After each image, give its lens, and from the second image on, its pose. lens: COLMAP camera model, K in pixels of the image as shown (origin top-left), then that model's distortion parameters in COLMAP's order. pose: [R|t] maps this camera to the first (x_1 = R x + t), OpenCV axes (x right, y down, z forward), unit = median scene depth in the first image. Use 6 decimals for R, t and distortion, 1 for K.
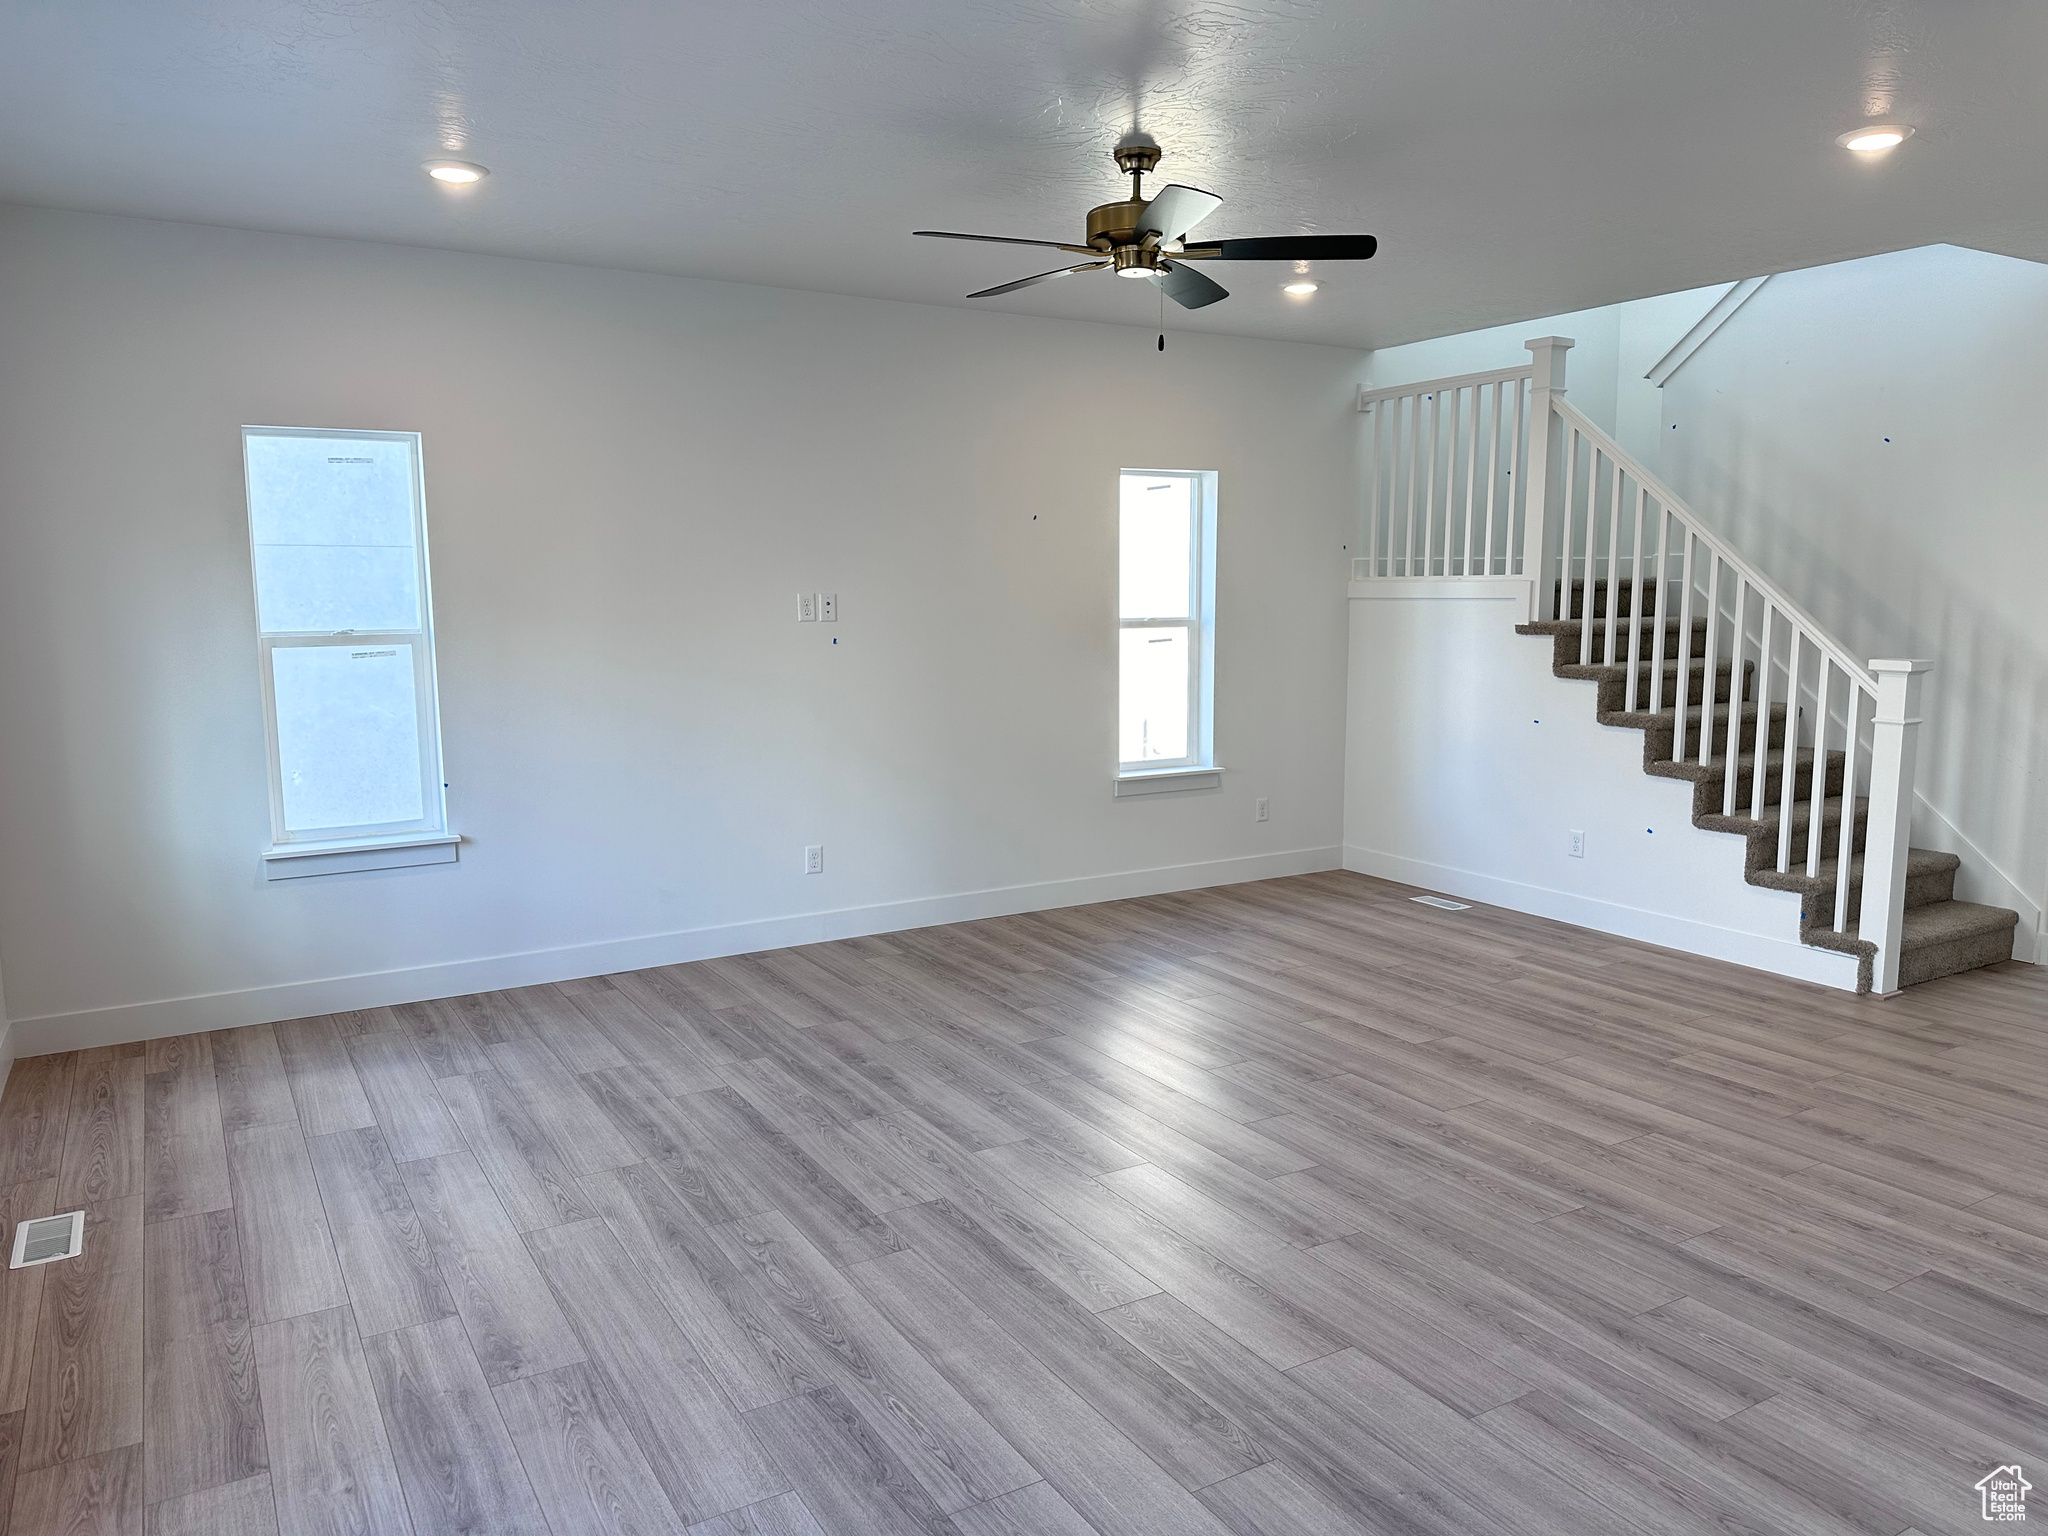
lens RADIAL K [[1450.9, 0, 1040.3], [0, 1450.9, 771.5], [0, 0, 1]] dist [0.040856, -0.033253]
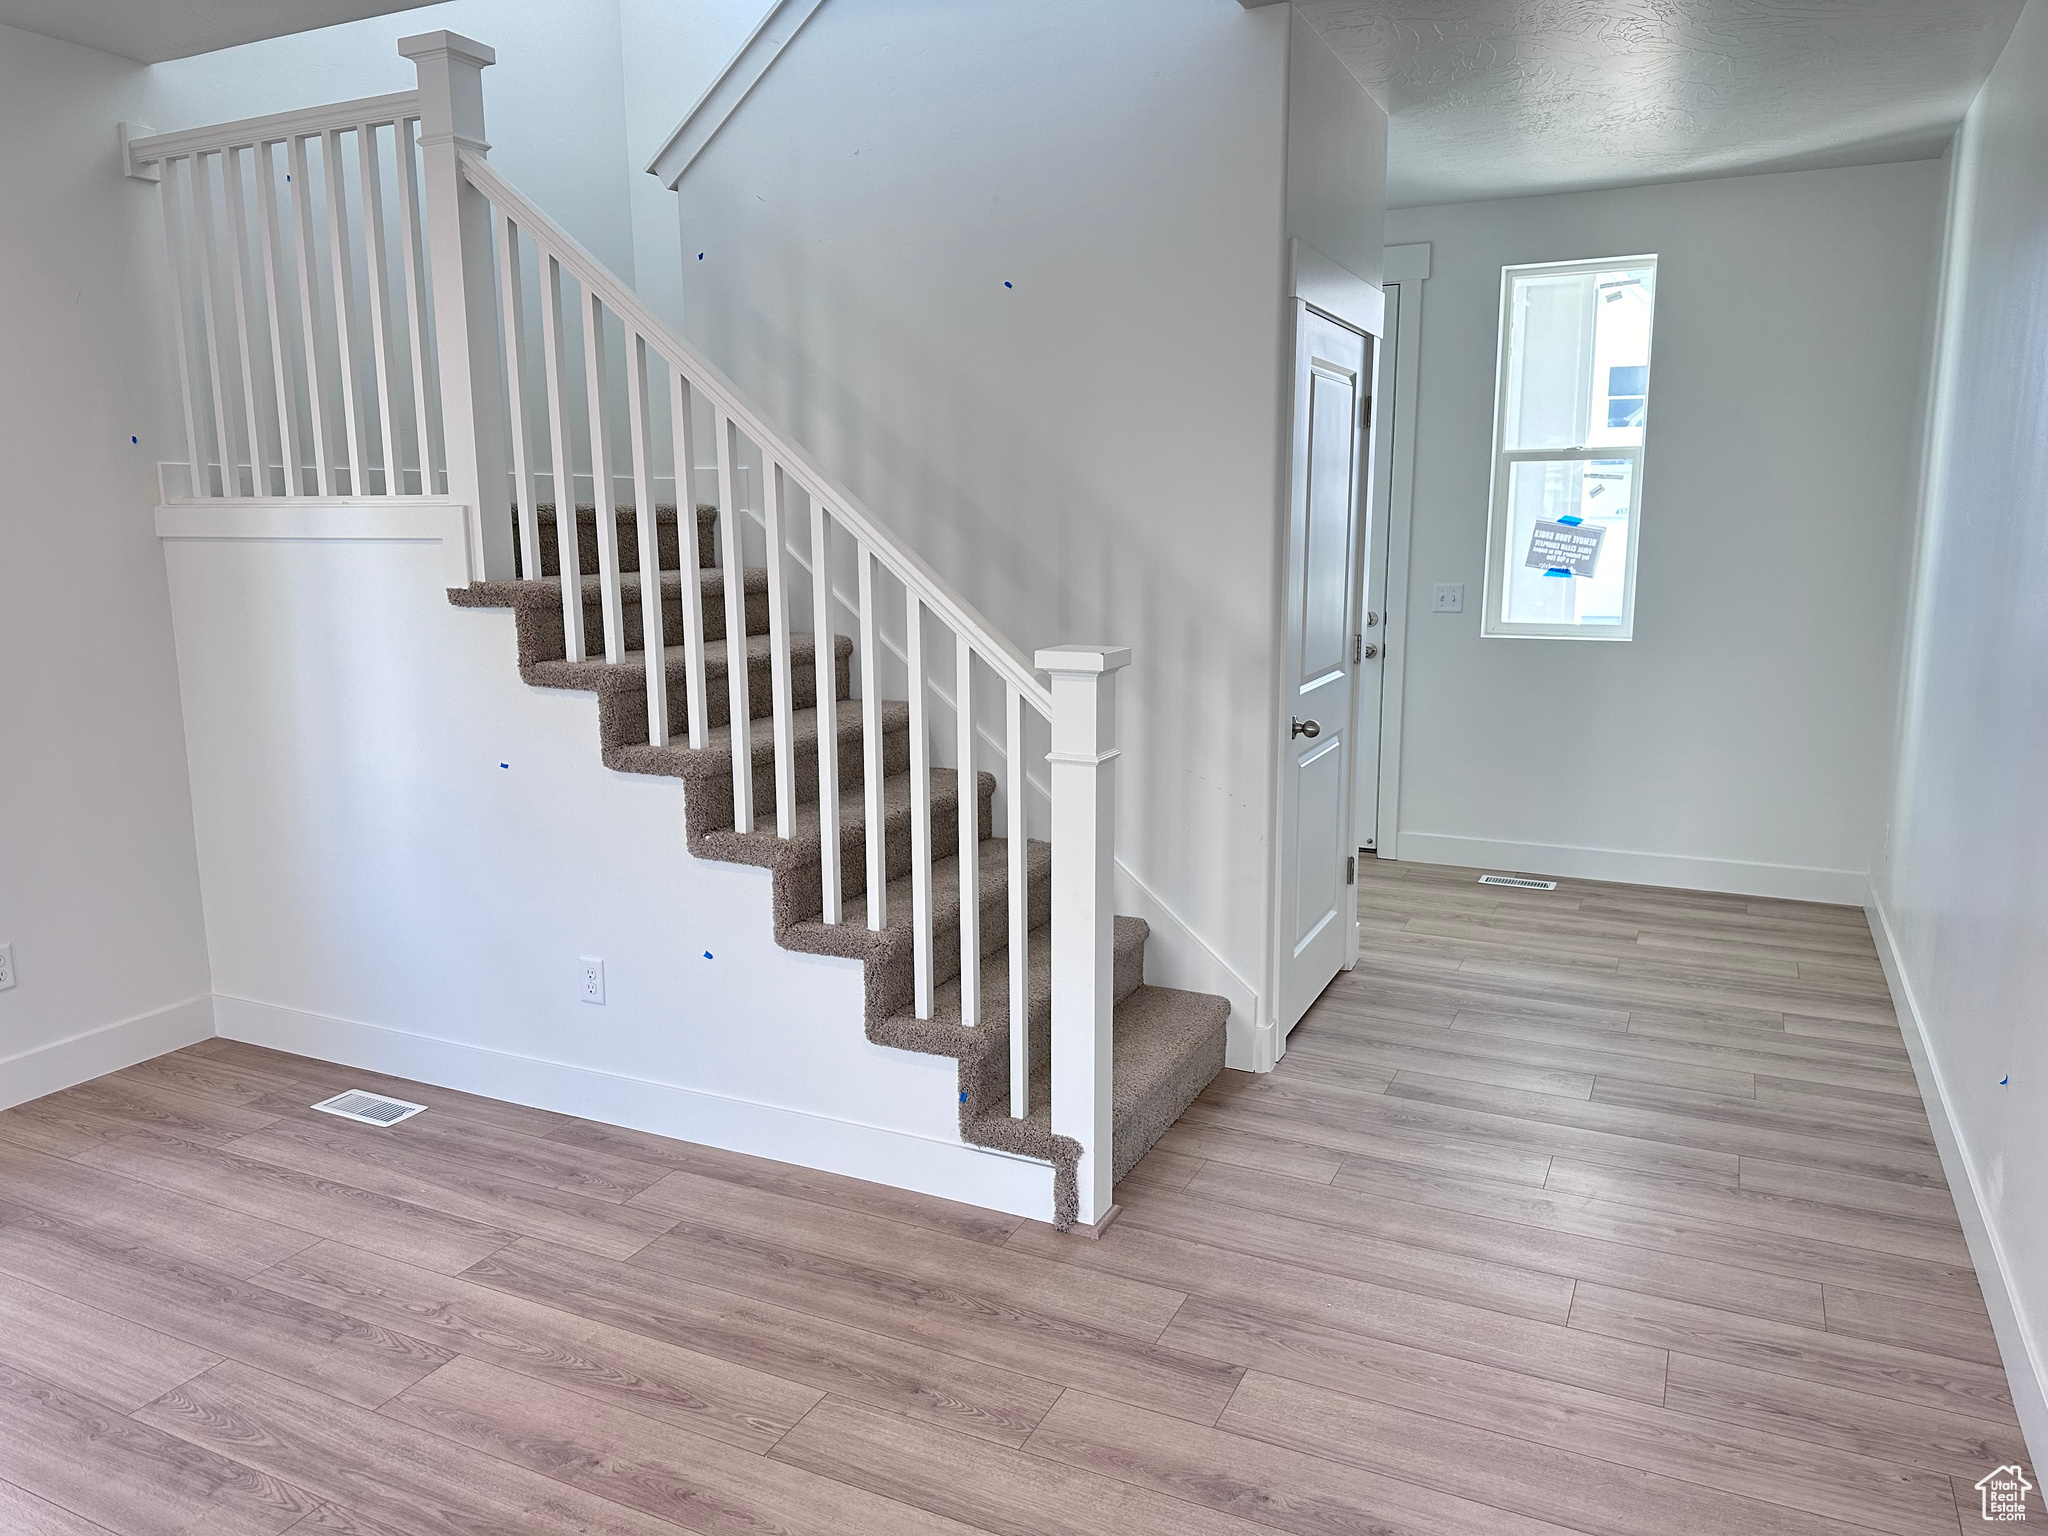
lens RADIAL K [[1450.9, 0, 1031.6], [0, 1450.9, 757.4], [0, 0, 1]] dist [0.040856, -0.033253]
pose [[0.838445, -0.095828, 0.536494, 0.236766], [0.074129, 0.995324, 0.061935, -0.062612], [-0.539921, -0.012159, 0.841628, 0.478855]]
